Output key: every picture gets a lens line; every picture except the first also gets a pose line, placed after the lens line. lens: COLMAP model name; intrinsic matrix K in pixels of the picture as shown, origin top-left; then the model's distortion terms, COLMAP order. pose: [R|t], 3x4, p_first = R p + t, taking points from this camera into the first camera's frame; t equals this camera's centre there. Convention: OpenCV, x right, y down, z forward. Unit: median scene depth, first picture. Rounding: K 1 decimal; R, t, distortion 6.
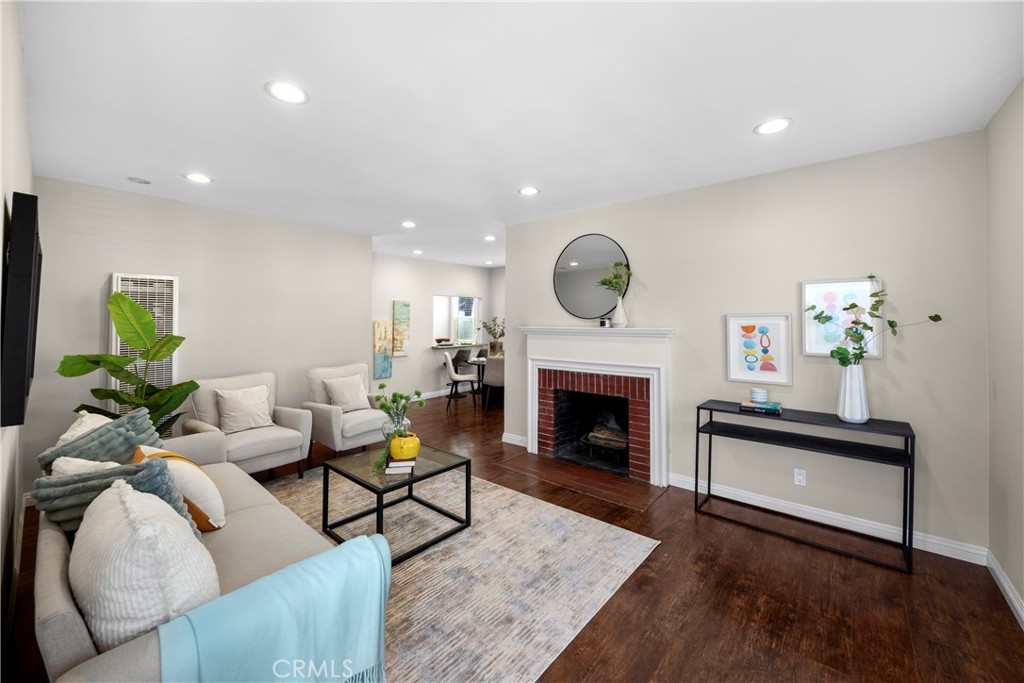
lens RADIAL K [[399.4, 0, 512.1], [0, 399.4, 314.2], [0, 0, 1]] dist [-0.001374, -0.000100]
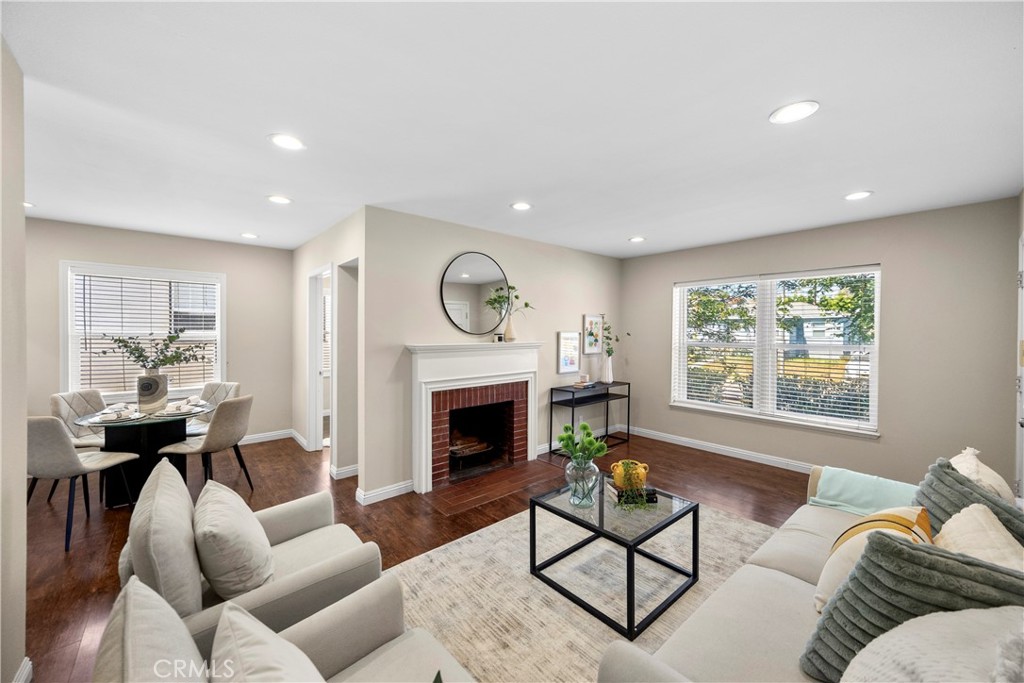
lens RADIAL K [[386.7, 0, 522.8], [0, 386.7, 338.8], [0, 0, 1]] dist [0.001587, 0.000081]
pose [[0.135346, -0.016270, 0.990665, -0.731902], [-0.021626, 0.999578, 0.019370, 0.001106], [-0.990562, -0.024045, 0.134937, 0.697947]]
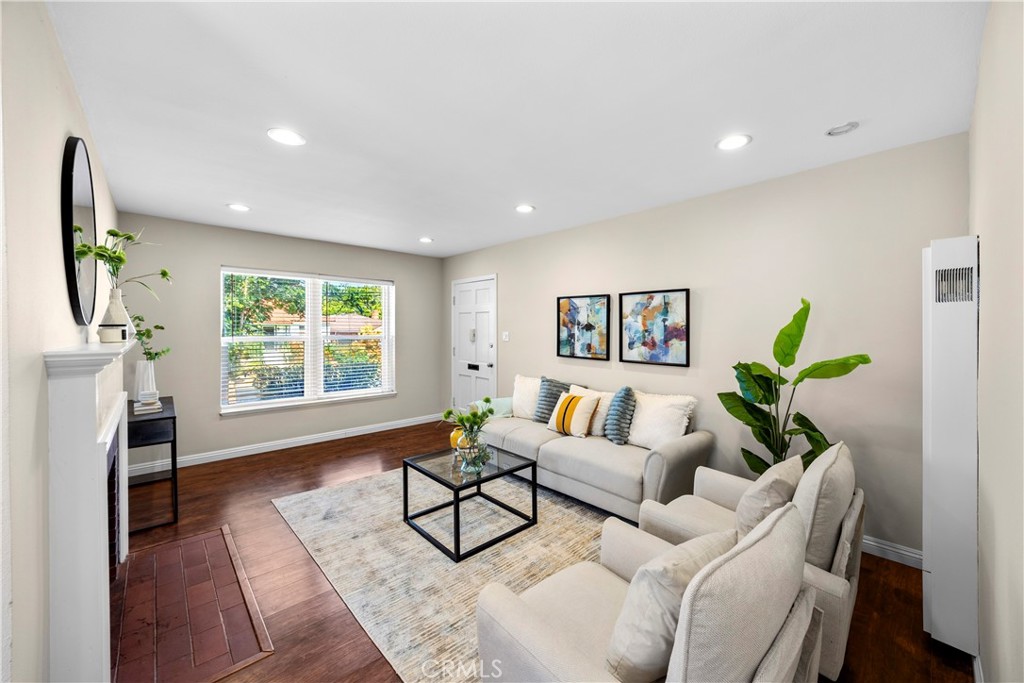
lens RADIAL K [[392.1, 0, 517.0], [0, 392.1, 329.8], [0, 0, 1]] dist [-0.002653, -0.000151]
pose [[-0.993344, -0.003560, 0.115127, -0.347683], [-0.005418, 0.999860, -0.015823, 0.019025], [-0.115054, -0.016341, -0.993225, 1.294434]]
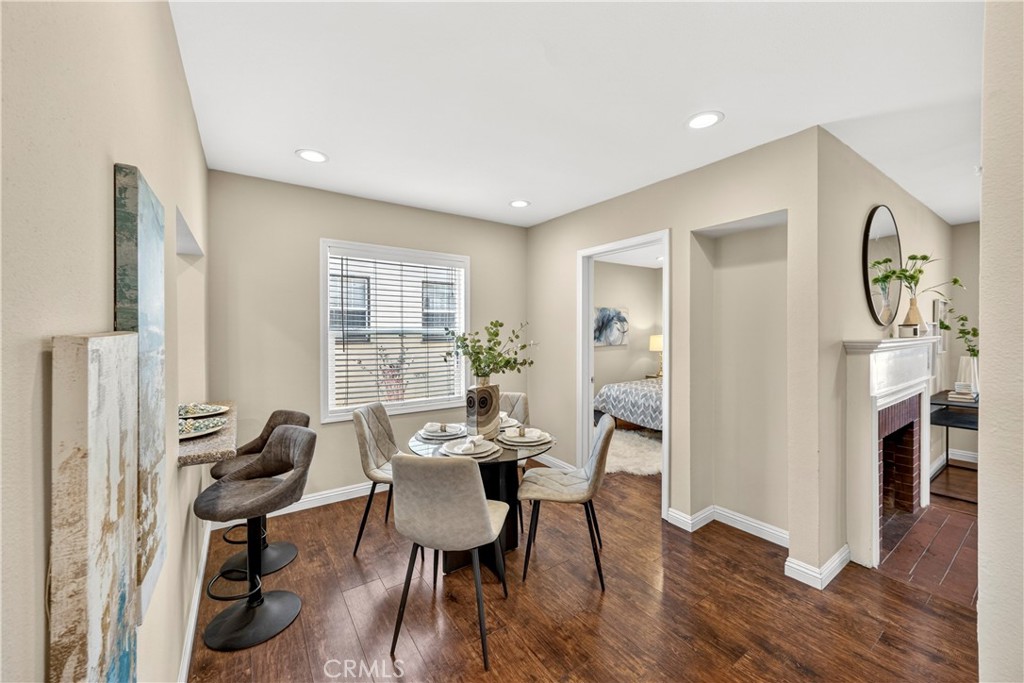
lens RADIAL K [[390.1, 0, 529.9], [0, 390.1, 334.9], [0, 0, 1]] dist [-0.003062, -0.000213]
pose [[0.240171, -0.011045, 0.970668, -0.594017], [-0.011158, 0.999838, 0.014138, 0.022833], [-0.970666, -0.014226, 0.240009, 1.340331]]
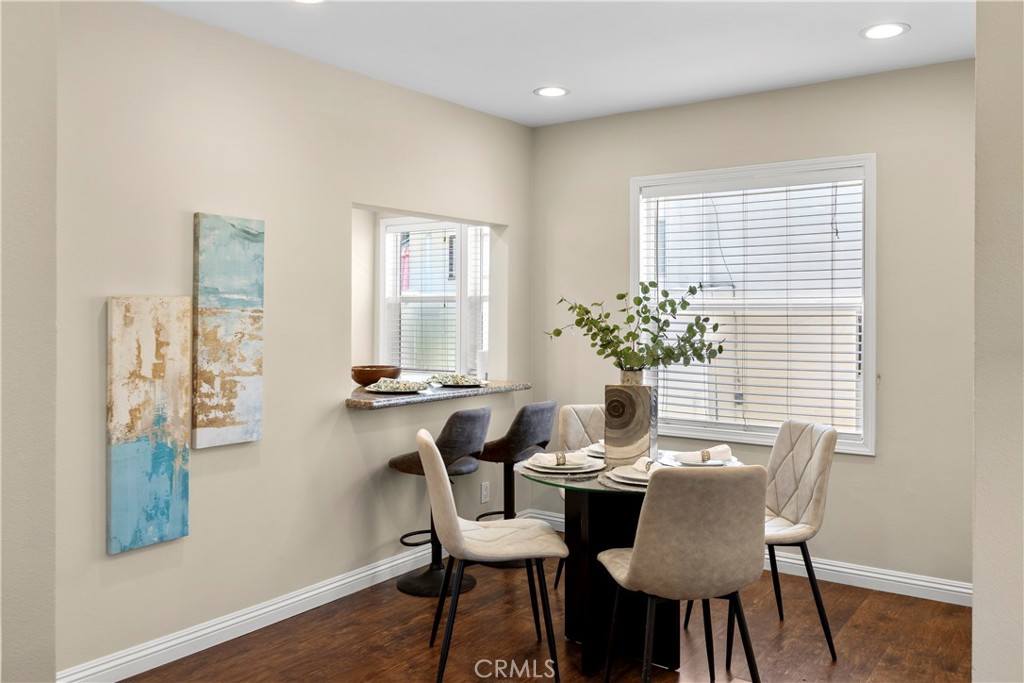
lens RADIAL K [[820.0, 0, 513.1], [0, 820.0, 315.8], [0, 0, 1]] dist [0.001836, 0.000537]
pose [[0.996682, 0.002585, 0.081359, -0.234063], [-0.004043, 0.999834, 0.017756, 0.027688], [-0.081299, -0.018026, 0.996527, 0.786122]]
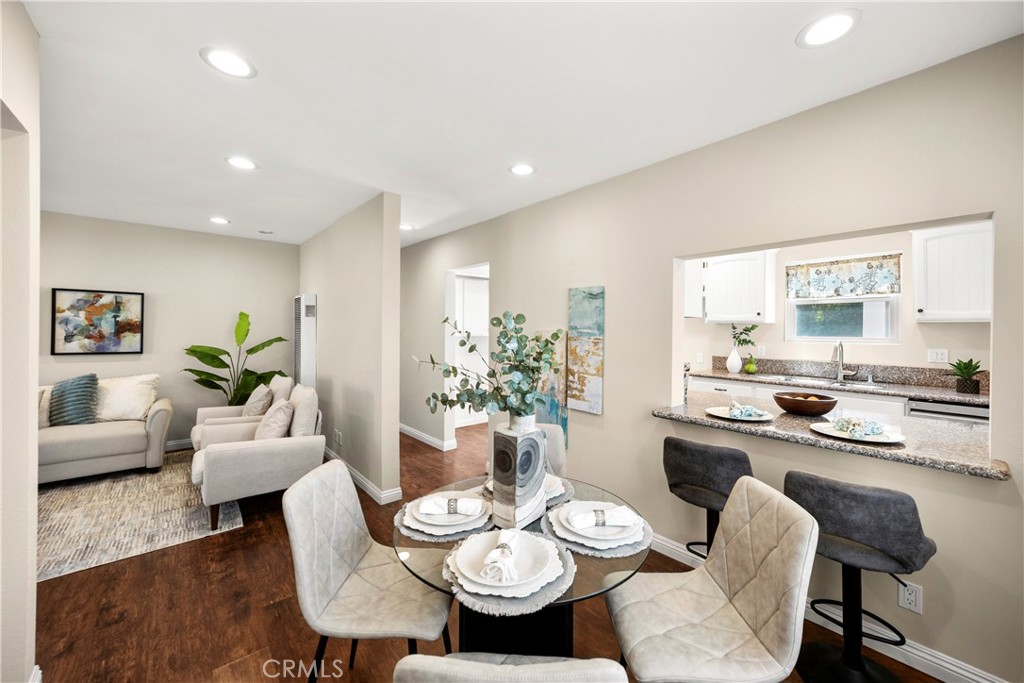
lens RADIAL K [[392.1, 0, 517.0], [0, 392.1, 329.8], [0, 0, 1]] dist [-0.002653, -0.000151]
pose [[-0.142533, -0.003732, -0.989783, 0.264018], [0.003400, 0.999985, -0.004260, 0.025413], [0.989784, -0.003973, -0.142519, 1.578309]]
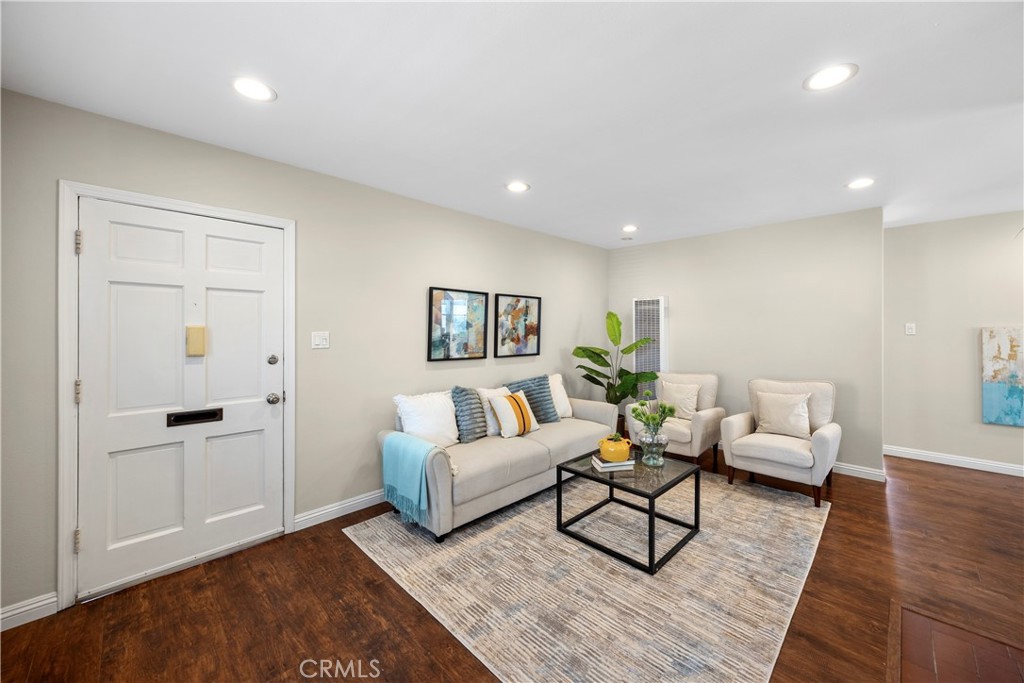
lens RADIAL K [[392.1, 0, 517.0], [0, 392.1, 329.8], [0, 0, 1]] dist [-0.002653, -0.000151]
pose [[-0.073974, 0.002126, -0.997258, 0.461437], [0.019243, 0.999815, 0.000704, 0.008904], [0.997074, -0.019138, -0.074001, 0.500955]]
